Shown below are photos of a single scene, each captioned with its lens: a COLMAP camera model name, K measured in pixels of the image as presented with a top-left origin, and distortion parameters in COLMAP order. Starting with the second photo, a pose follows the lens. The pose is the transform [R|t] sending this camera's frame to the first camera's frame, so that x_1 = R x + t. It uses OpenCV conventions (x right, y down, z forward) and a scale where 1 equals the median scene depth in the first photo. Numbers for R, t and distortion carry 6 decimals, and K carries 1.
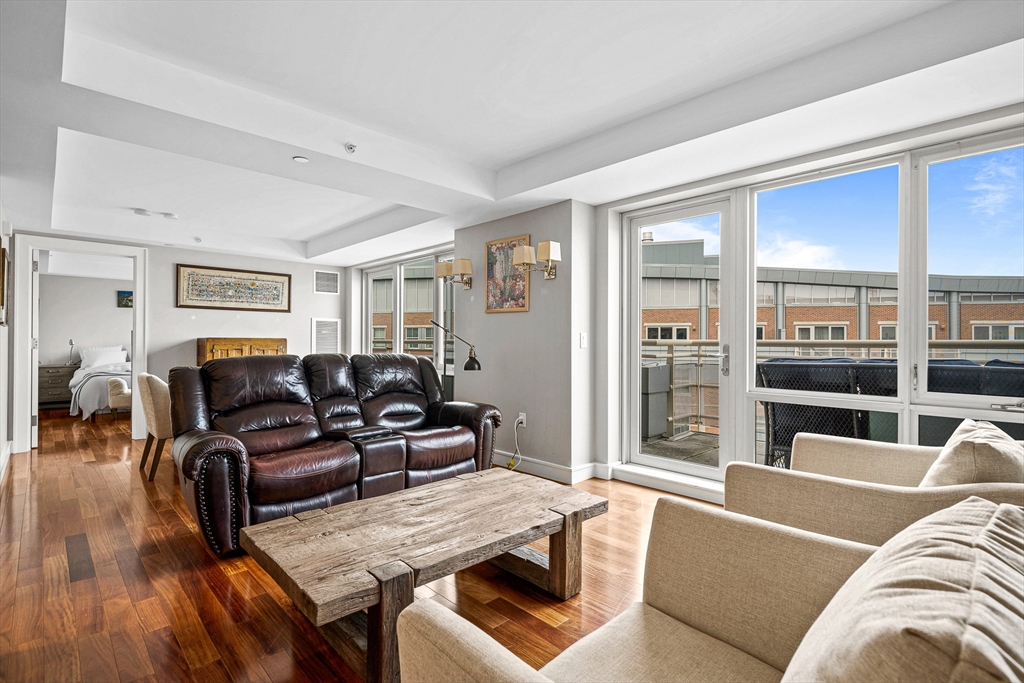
lens RADIAL K [[476.0, 0, 518.2], [0, 476.0, 335.5], [0, 0, 1]] dist [-0.001841, -0.000010]
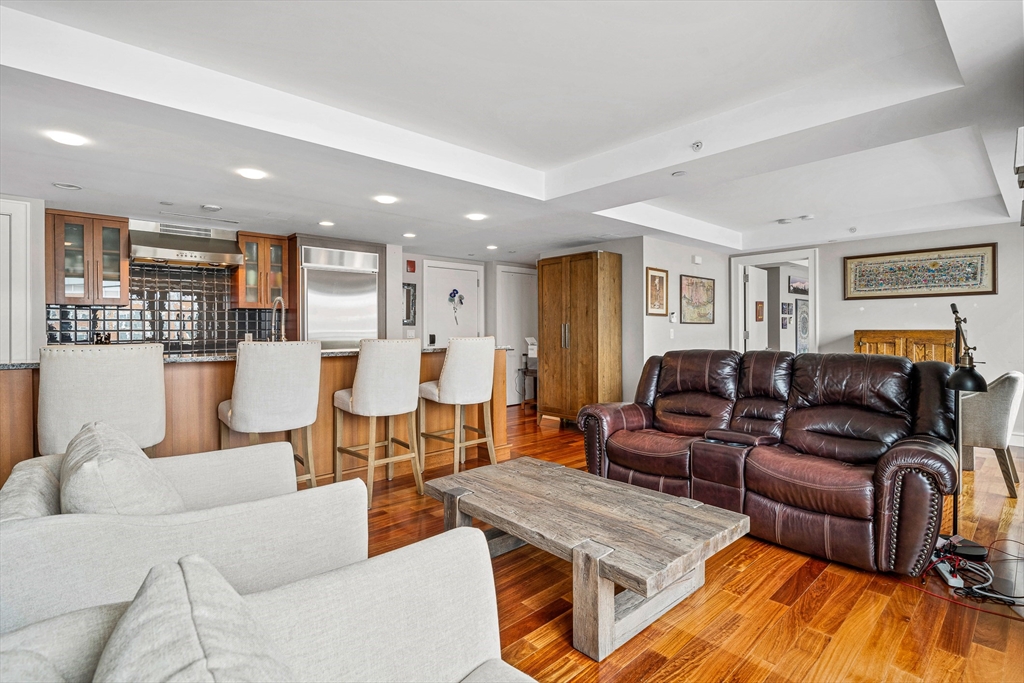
lens RADIAL K [[476.0, 0, 508.2], [0, 476.0, 337.5], [0, 0, 1]] dist [-0.001841, -0.000010]
pose [[-0.008051, 0.012993, -0.999883, 0.315163], [0.020097, 0.999716, 0.012829, -0.006569], [0.999766, -0.019991, -0.008310, 0.292602]]
